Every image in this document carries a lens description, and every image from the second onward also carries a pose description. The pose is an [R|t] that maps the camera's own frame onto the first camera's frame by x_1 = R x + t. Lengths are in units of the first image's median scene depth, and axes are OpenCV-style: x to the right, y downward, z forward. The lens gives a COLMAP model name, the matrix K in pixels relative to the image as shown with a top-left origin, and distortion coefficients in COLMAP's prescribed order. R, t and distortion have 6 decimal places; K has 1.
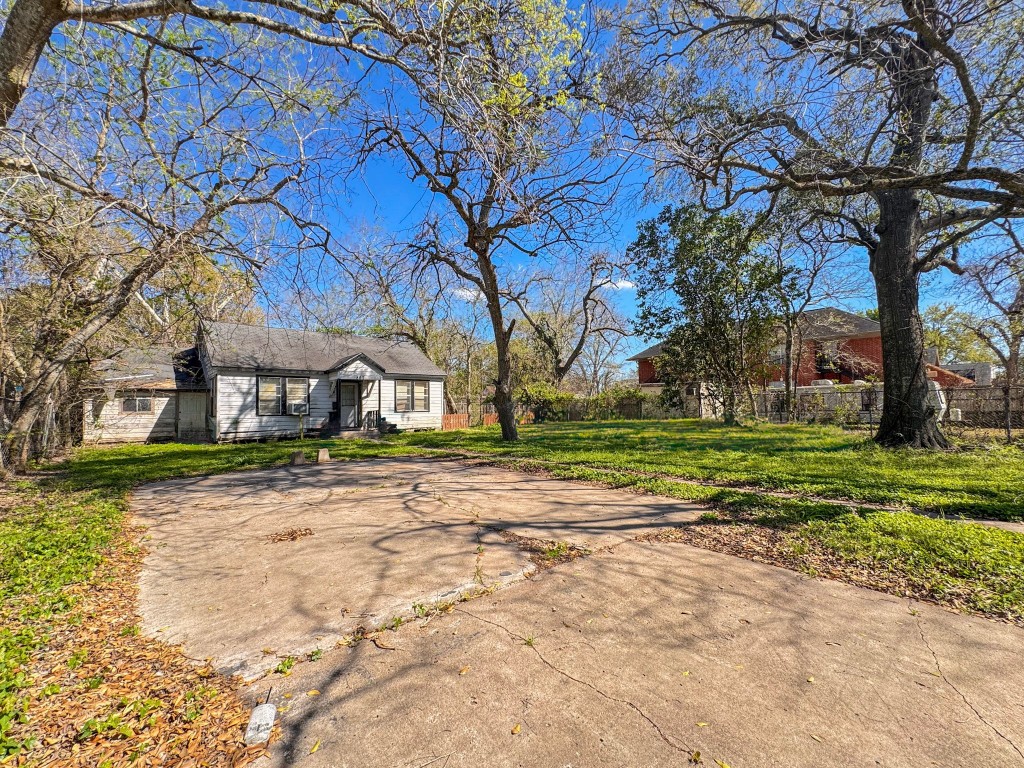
lens RADIAL K [[433.6, 0, 511.4], [0, 433.6, 388.8], [0, 0, 1]] dist [-0.000164, -0.000017]
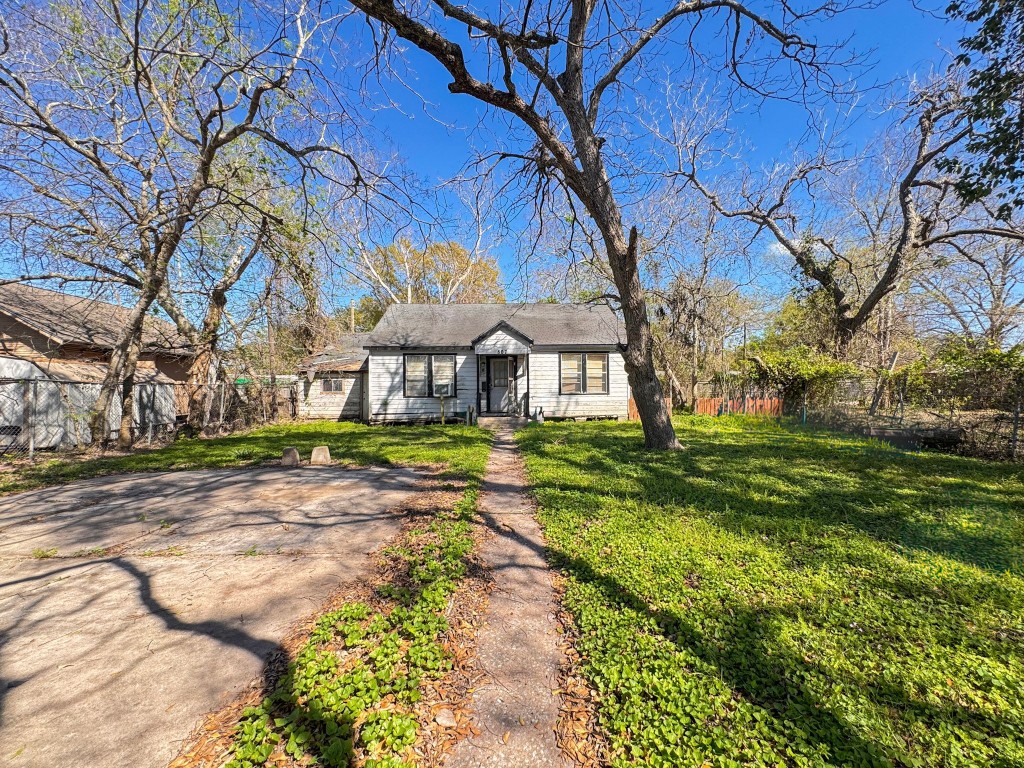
lens RADIAL K [[433.6, 0, 512.7], [0, 433.6, 379.2], [0, 0, 1]] dist [-0.000164, -0.000017]
pose [[0.779251, -0.007596, -0.626666, 0.182174], [0.025967, 0.999459, 0.020175, 0.010194], [0.626174, -0.031994, 0.779027, 0.400288]]
